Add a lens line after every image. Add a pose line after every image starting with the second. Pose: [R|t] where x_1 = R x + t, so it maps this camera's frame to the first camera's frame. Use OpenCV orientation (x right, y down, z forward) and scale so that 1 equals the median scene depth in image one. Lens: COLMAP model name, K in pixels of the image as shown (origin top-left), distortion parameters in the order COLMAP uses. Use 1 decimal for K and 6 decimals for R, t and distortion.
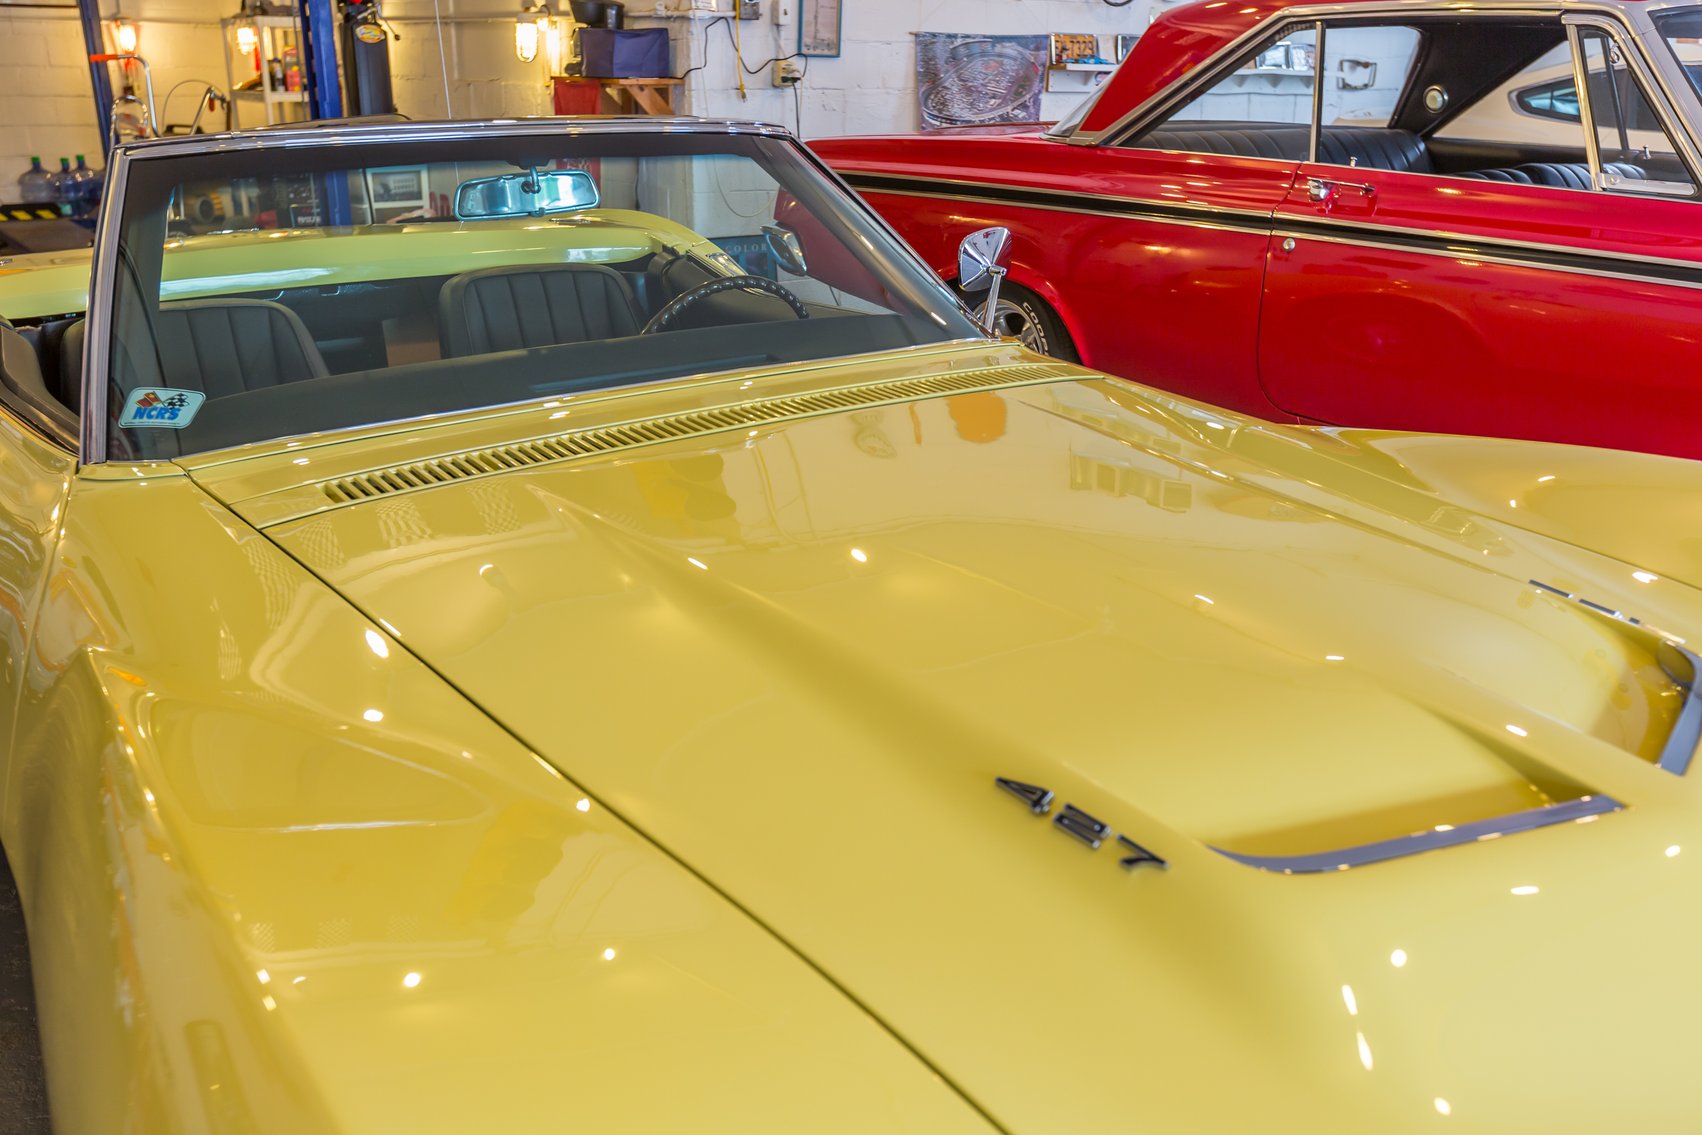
lens RADIAL K [[1470.0, 0, 851.0], [0, 1470.0, 567.5], [0, 0, 1]] dist [-0.001412, 0.007404]
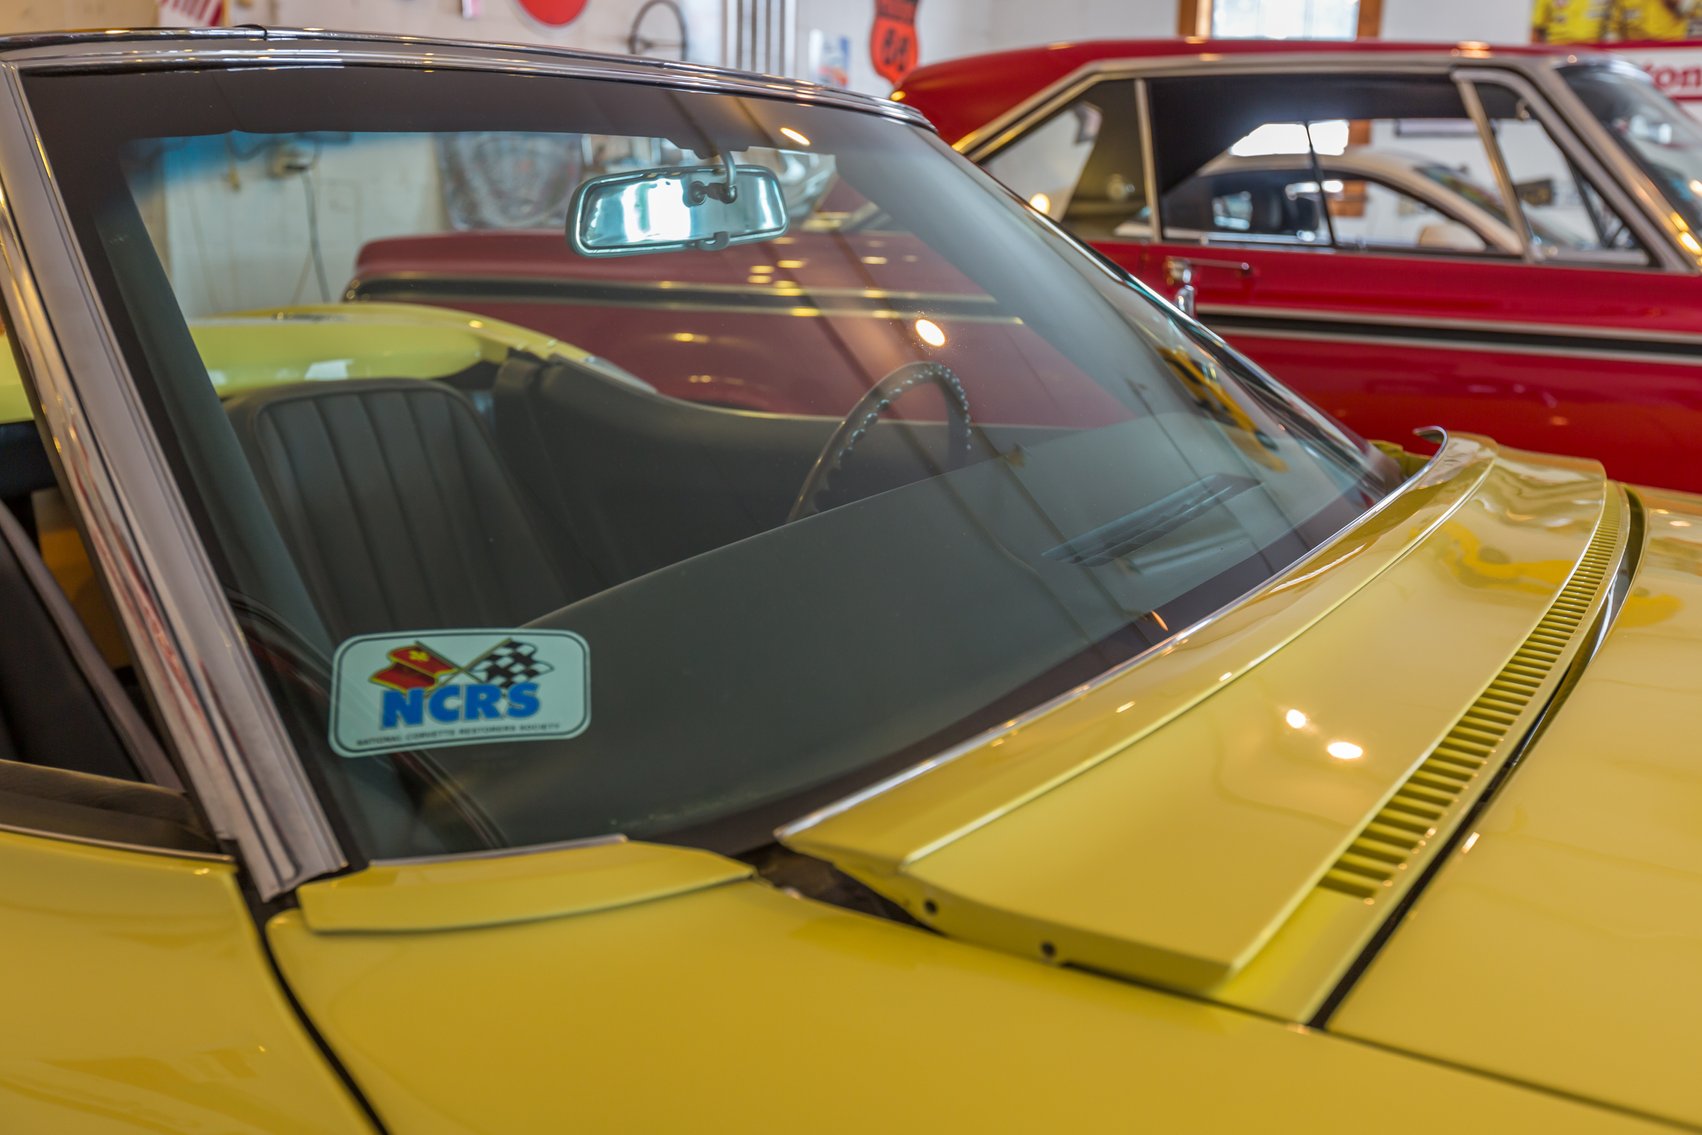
lens RADIAL K [[1523.7, 0, 851.0], [0, 1523.7, 567.5], [0, 0, 1]] dist [0.070134, 0.000462]
pose [[0.888548, -0.091827, 0.449501, -0.546235], [0.139101, 0.987567, -0.073221, -0.096073], [-0.437189, 0.127587, 0.890274, 0.620542]]
